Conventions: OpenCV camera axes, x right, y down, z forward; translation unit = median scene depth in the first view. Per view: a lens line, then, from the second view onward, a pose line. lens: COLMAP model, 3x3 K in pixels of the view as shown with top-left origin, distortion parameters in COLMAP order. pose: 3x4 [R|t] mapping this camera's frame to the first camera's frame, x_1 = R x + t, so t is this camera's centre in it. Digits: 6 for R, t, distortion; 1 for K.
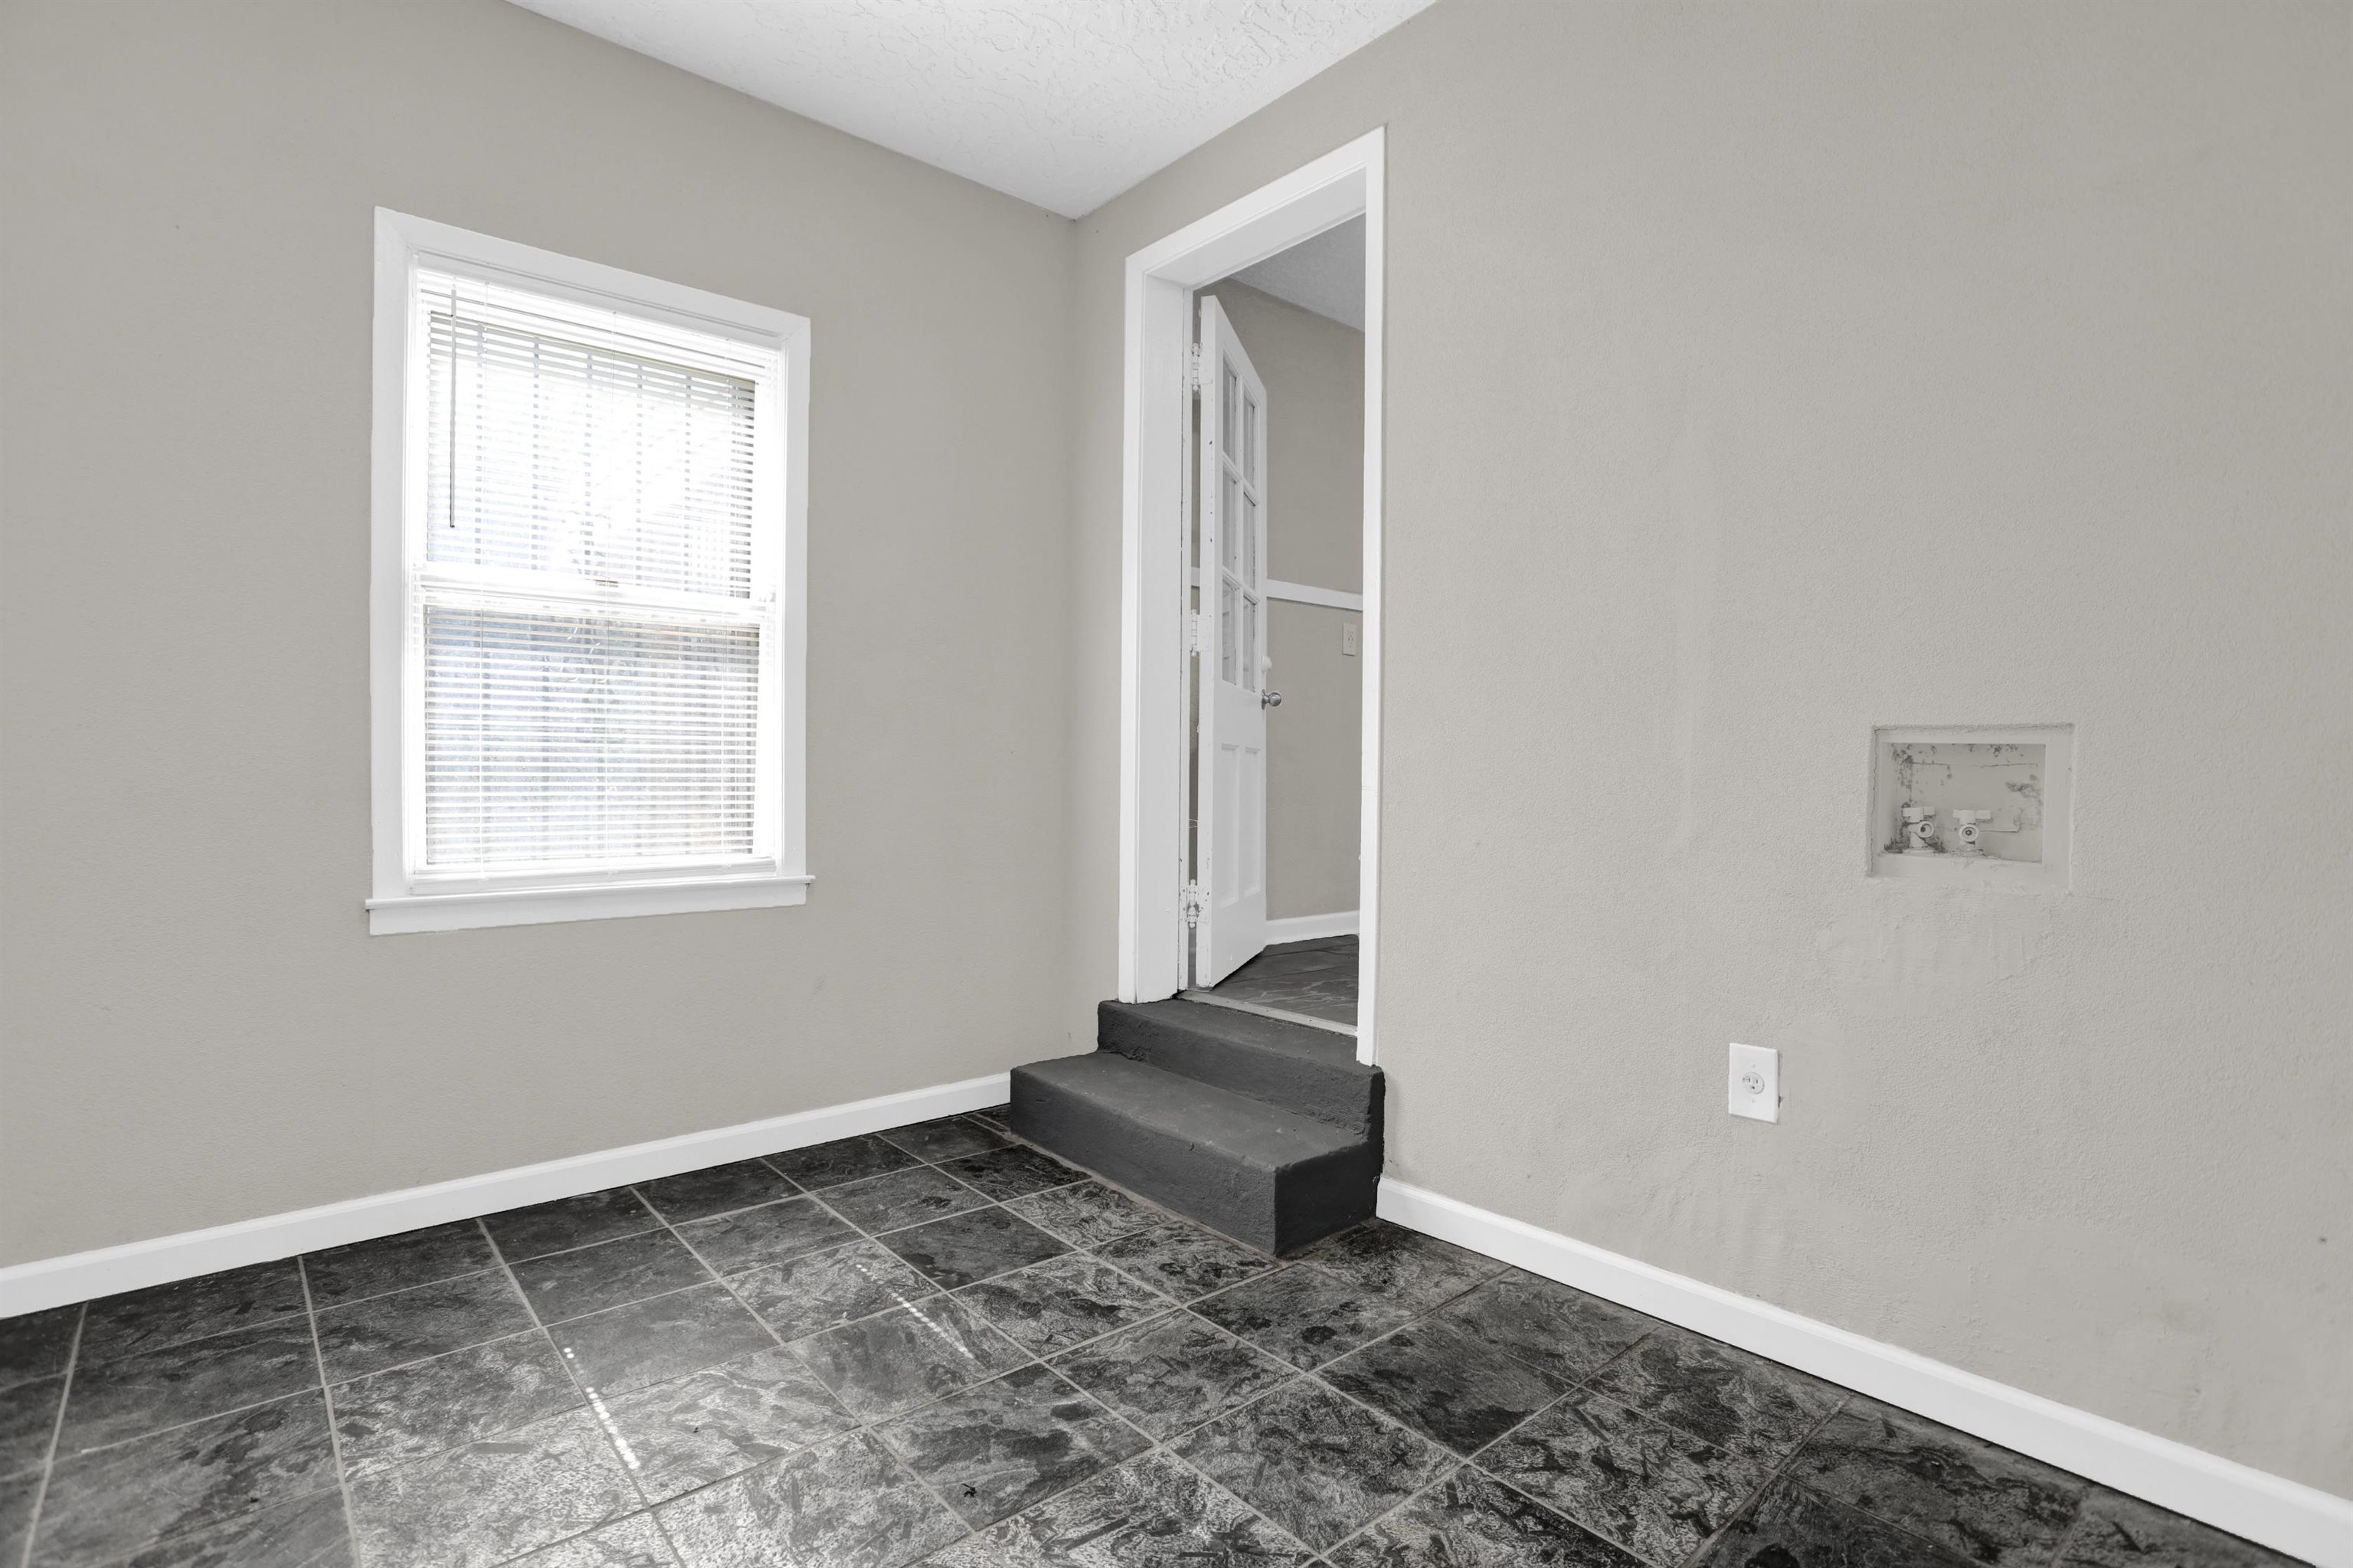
lens RADIAL K [[1144.3, 0, 1182.3], [0, 1144.3, 769.8], [0, 0, 1]] dist [-0.044073, 0.015771]
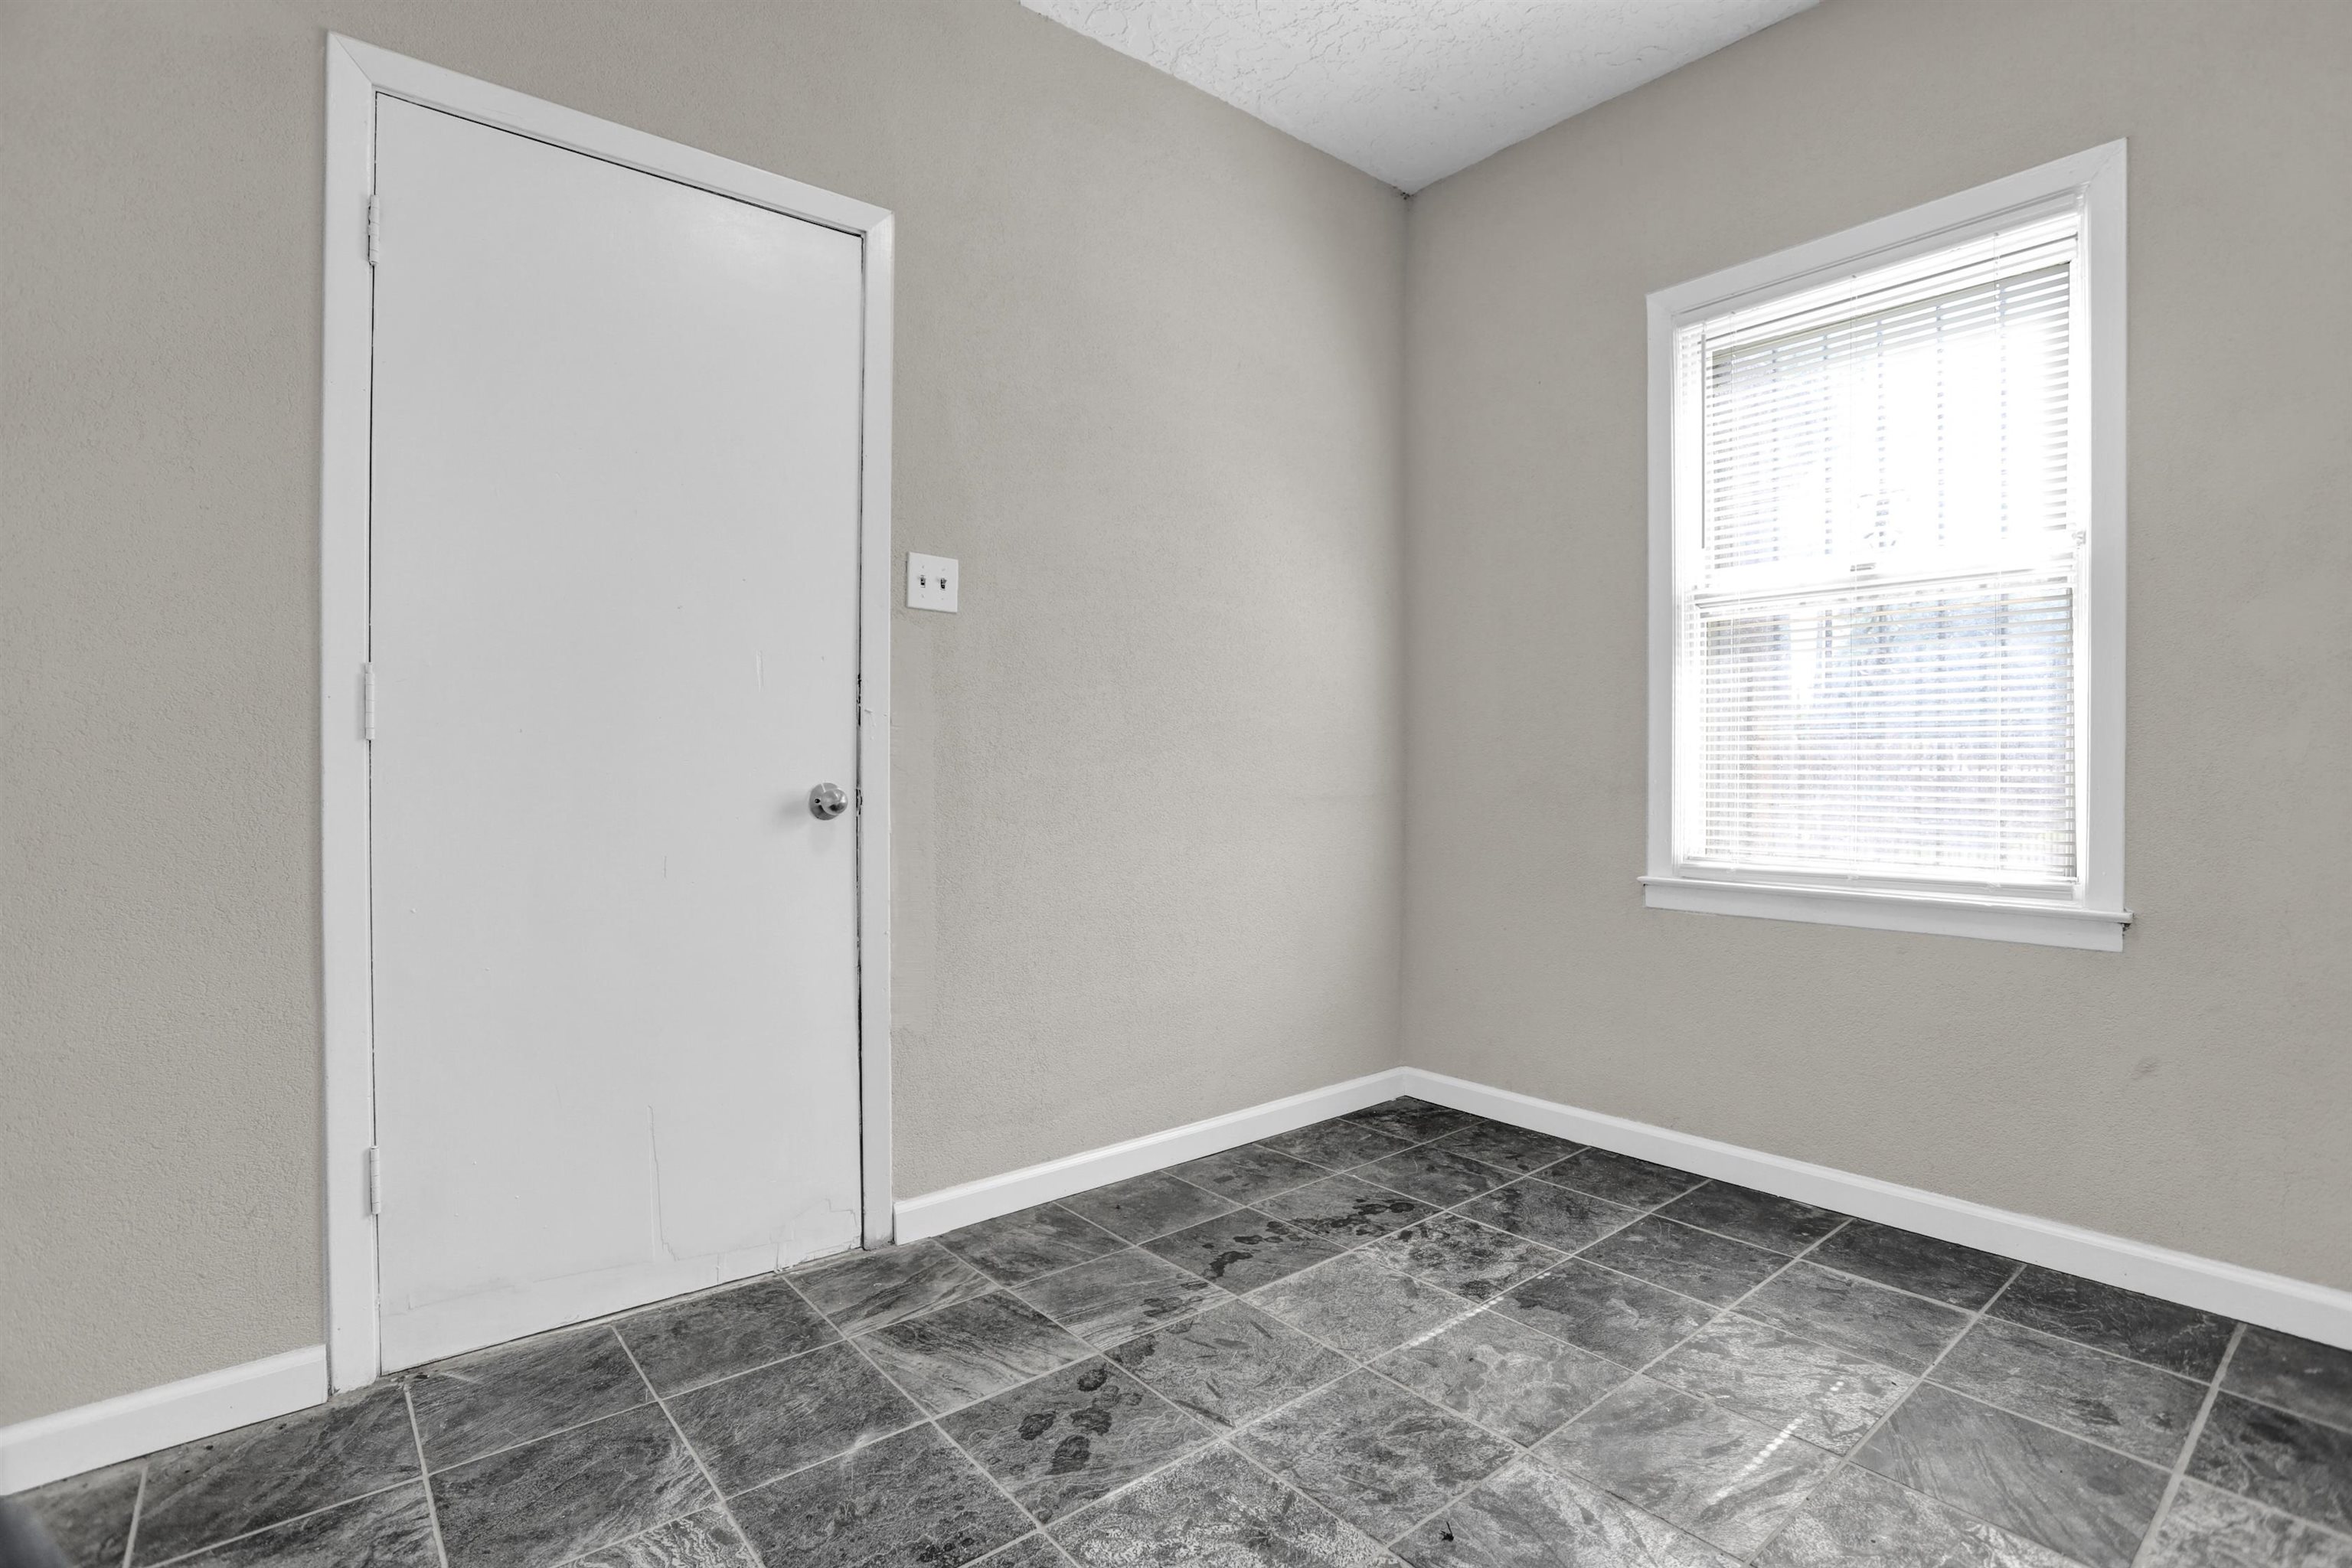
lens RADIAL K [[1143.8, 0, 1183.1], [0, 1143.8, 776.2], [0, 0, 1]] dist [-0.044073, 0.015771]
pose [[-0.020731, 0.002573, -0.999782, 0.488971], [0.000310, 0.999997, 0.002567, 0.005293], [0.999785, -0.000257, -0.020732, 0.523805]]
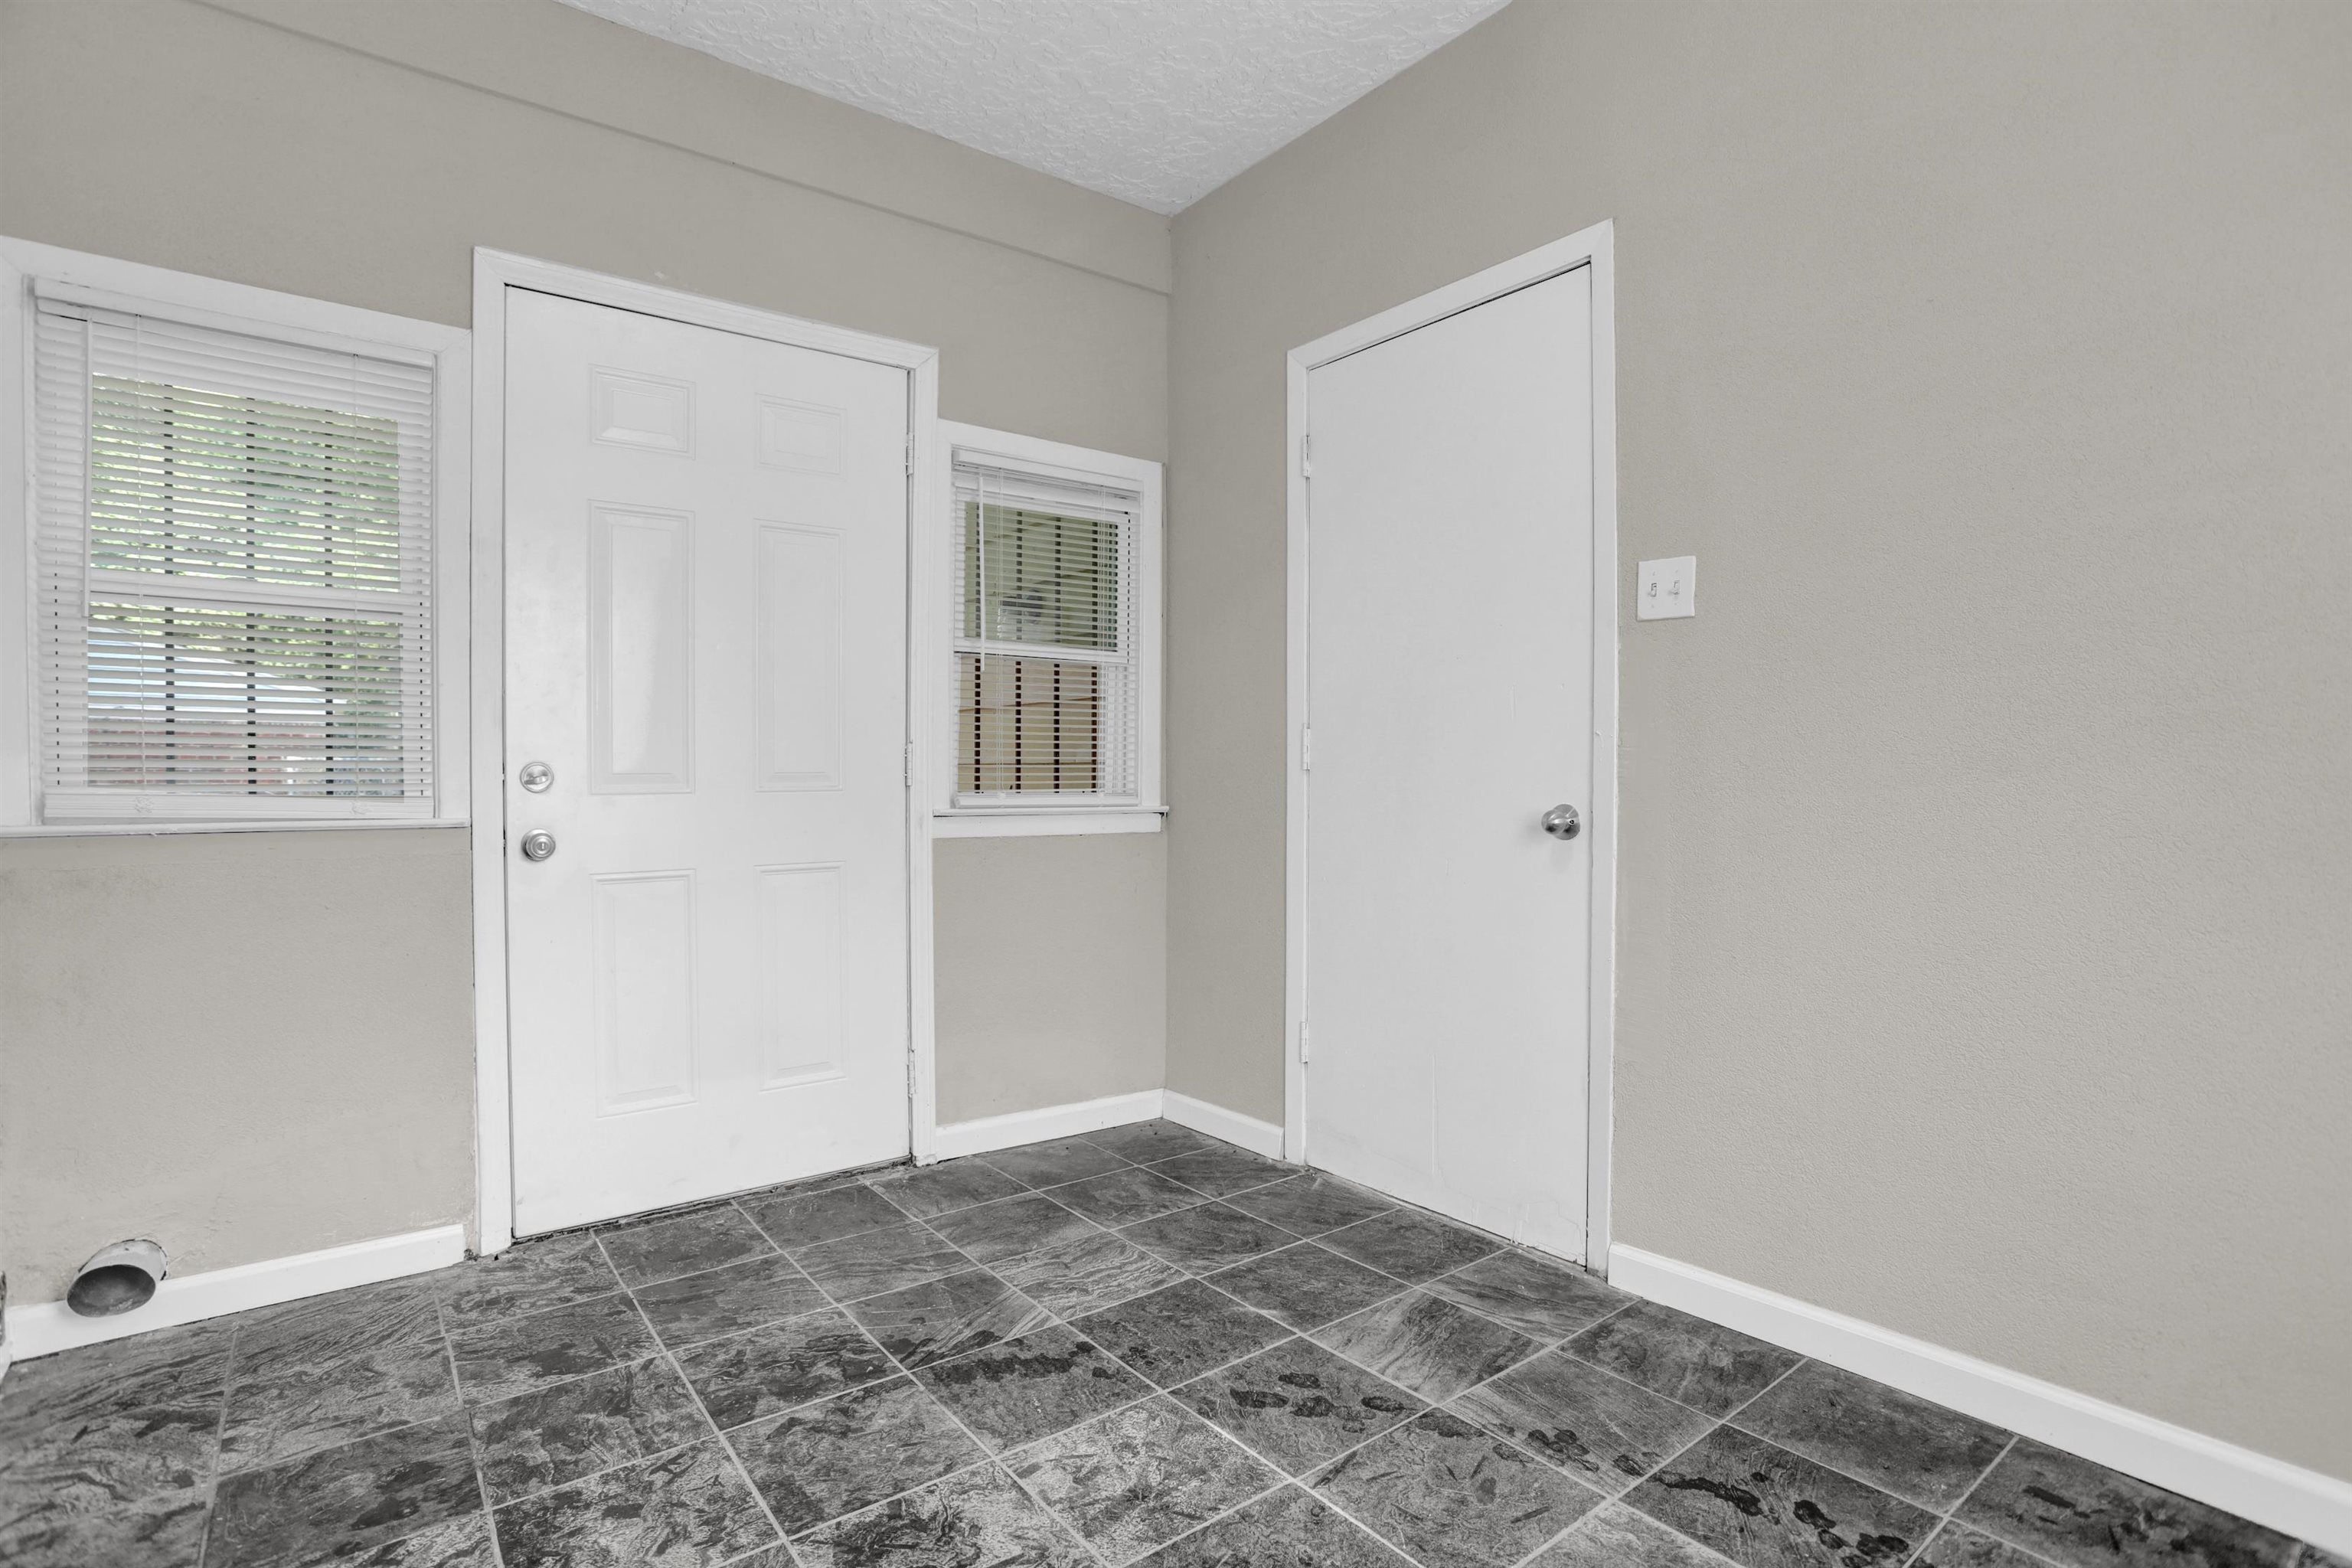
lens RADIAL K [[1143.8, 0, 1181.1], [0, 1143.8, 788.3], [0, 0, 1]] dist [-0.044073, 0.015771]
pose [[-0.998844, -0.004379, 0.047872, -0.177576], [-0.004144, 0.999979, 0.005010, -0.005243], [-0.047893, 0.004805, -0.998841, 1.222105]]
